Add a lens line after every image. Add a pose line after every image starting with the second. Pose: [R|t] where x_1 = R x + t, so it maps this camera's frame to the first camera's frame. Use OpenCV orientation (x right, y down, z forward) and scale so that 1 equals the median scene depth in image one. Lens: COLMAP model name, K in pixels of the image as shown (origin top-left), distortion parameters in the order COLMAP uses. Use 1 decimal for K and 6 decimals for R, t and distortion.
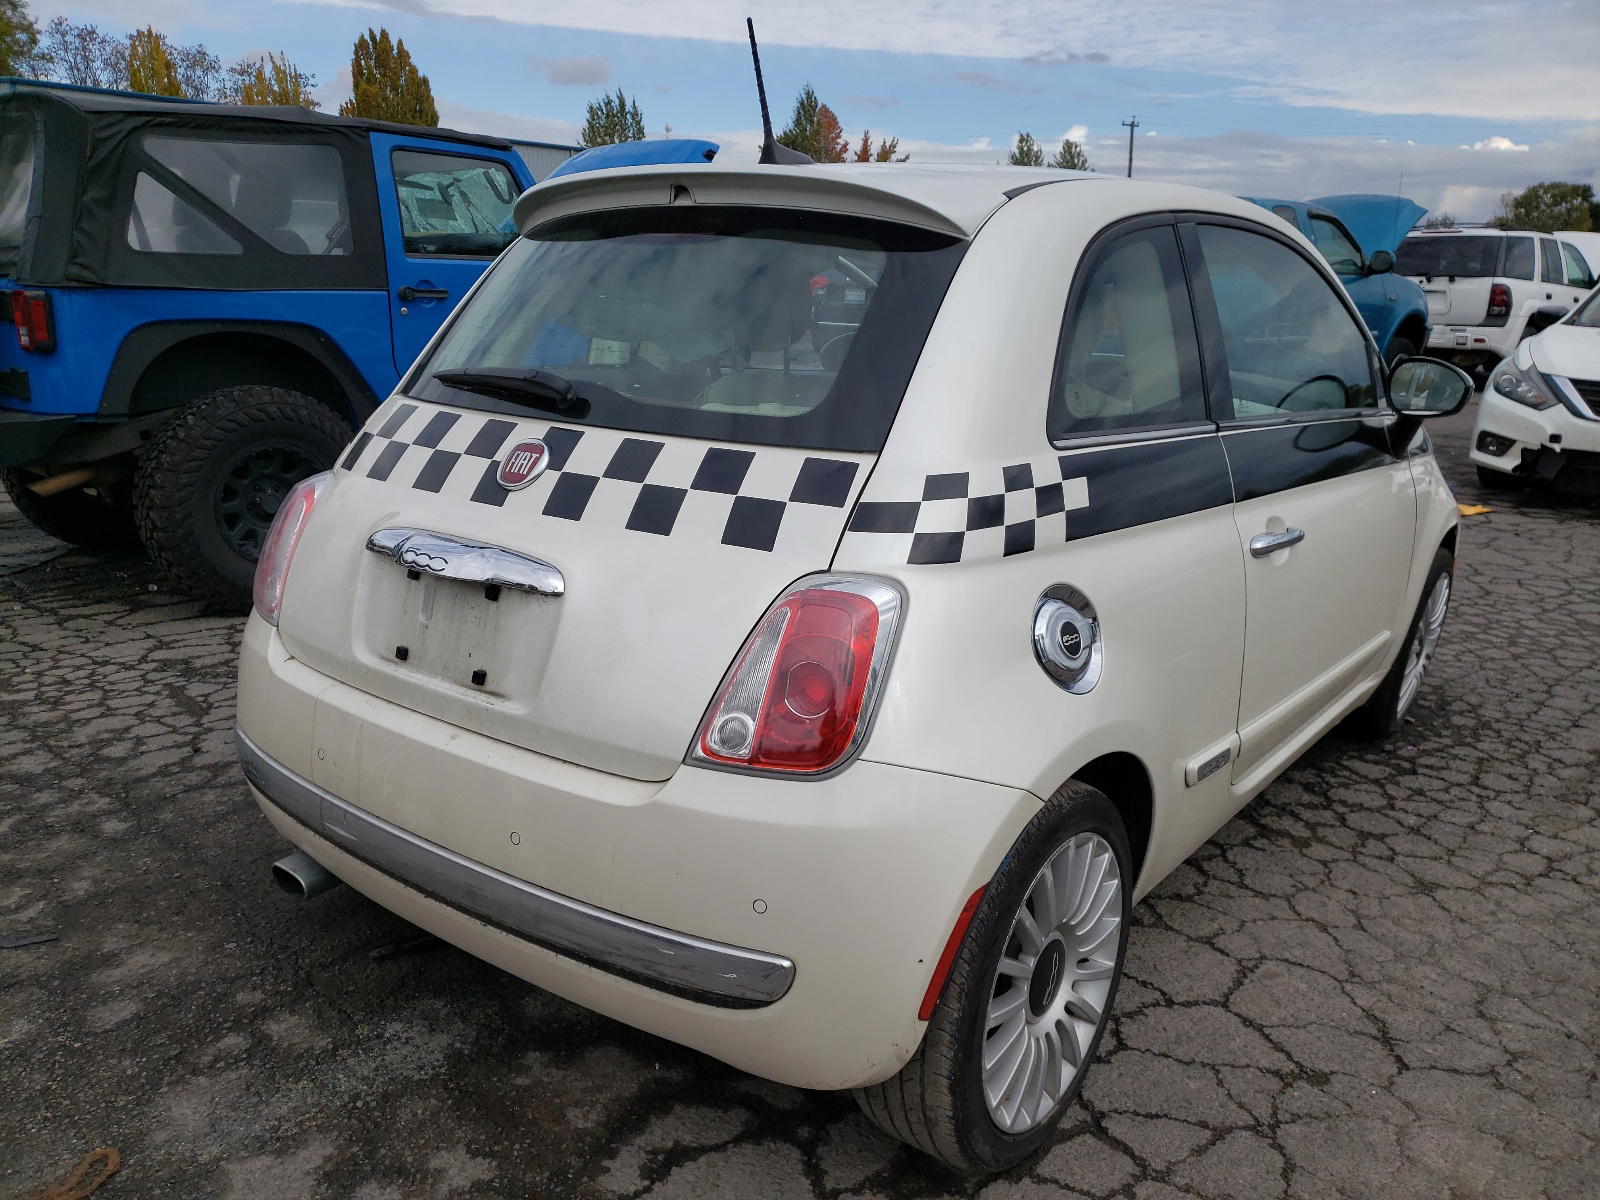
lens RADIAL K [[1250.9, 0, 801.4], [0, 1250.9, 607.2], [0, 0, 1]] dist [0.031268, -0.005040]
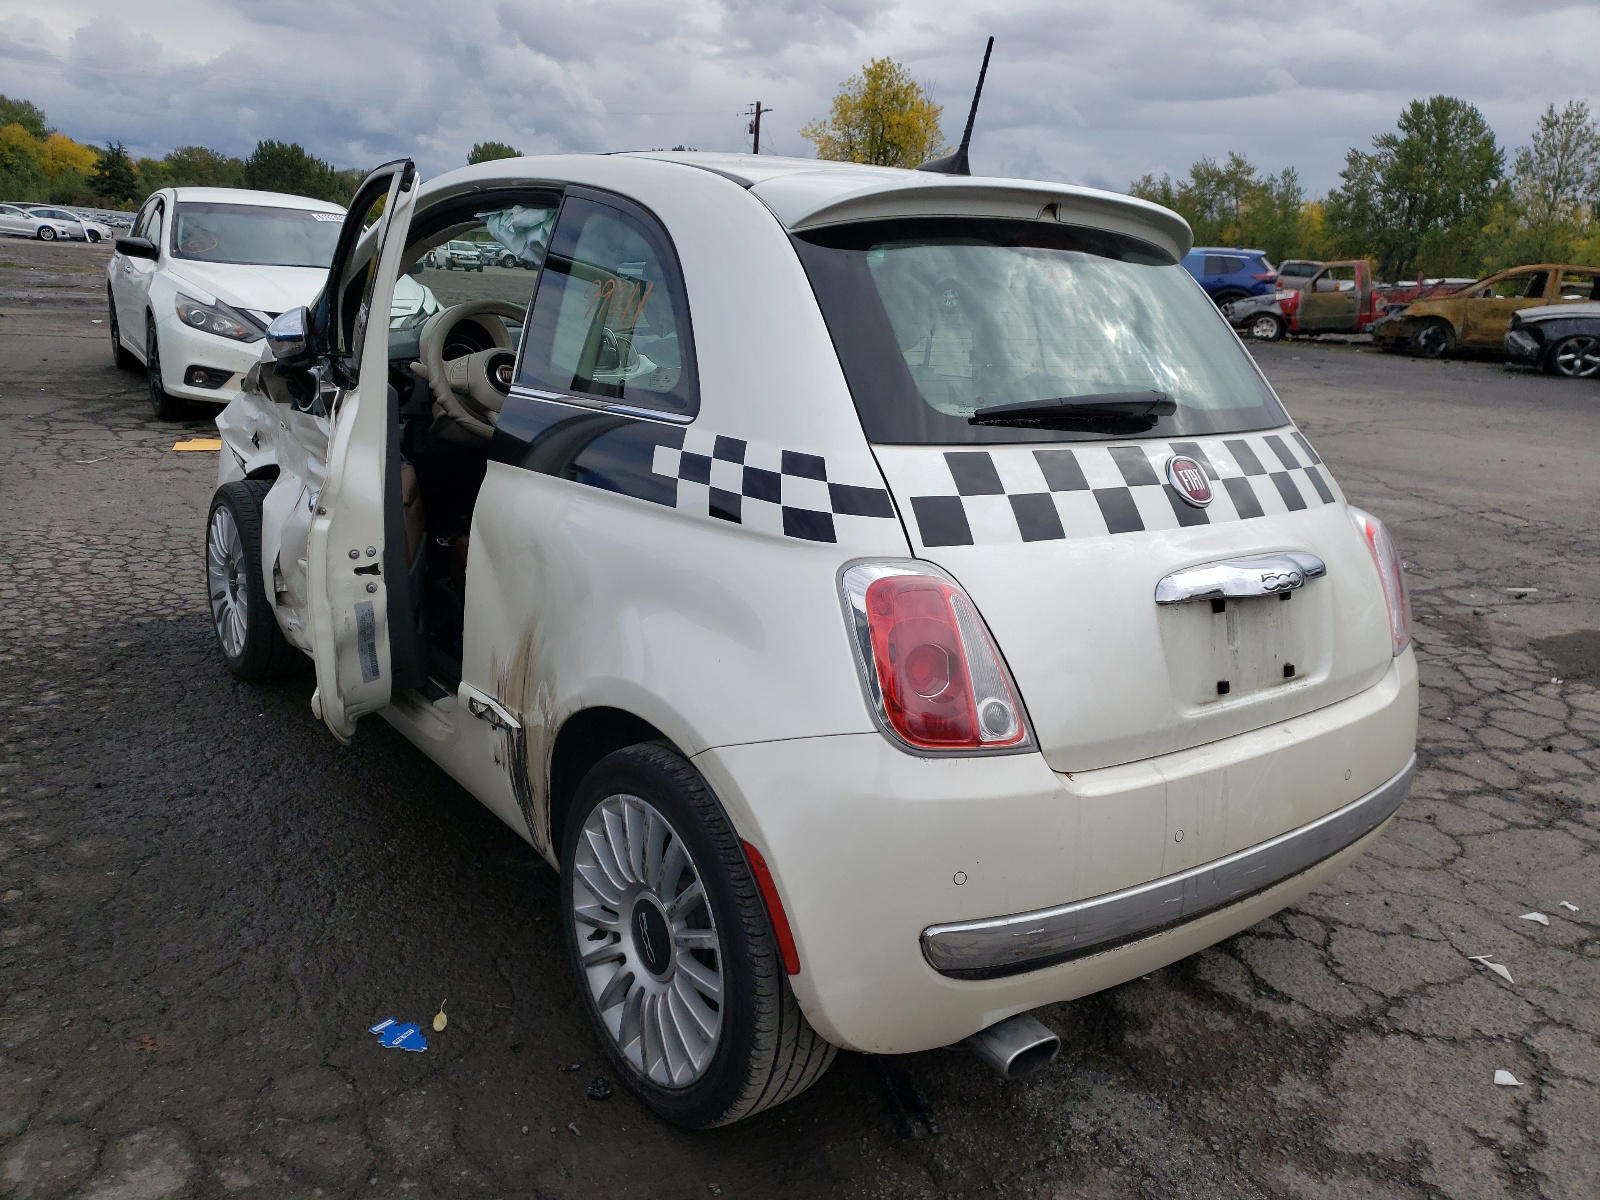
lens RADIAL K [[1250.9, 0, 800.0], [0, 1250.9, 594.3], [0, 0, 1]] dist [0.031268, -0.005040]
pose [[0.250874, -0.256645, 0.933379, -1.295854], [0.197759, 0.957467, 0.210115, -0.305550], [-0.947604, 0.131871, 0.290957, 1.004355]]
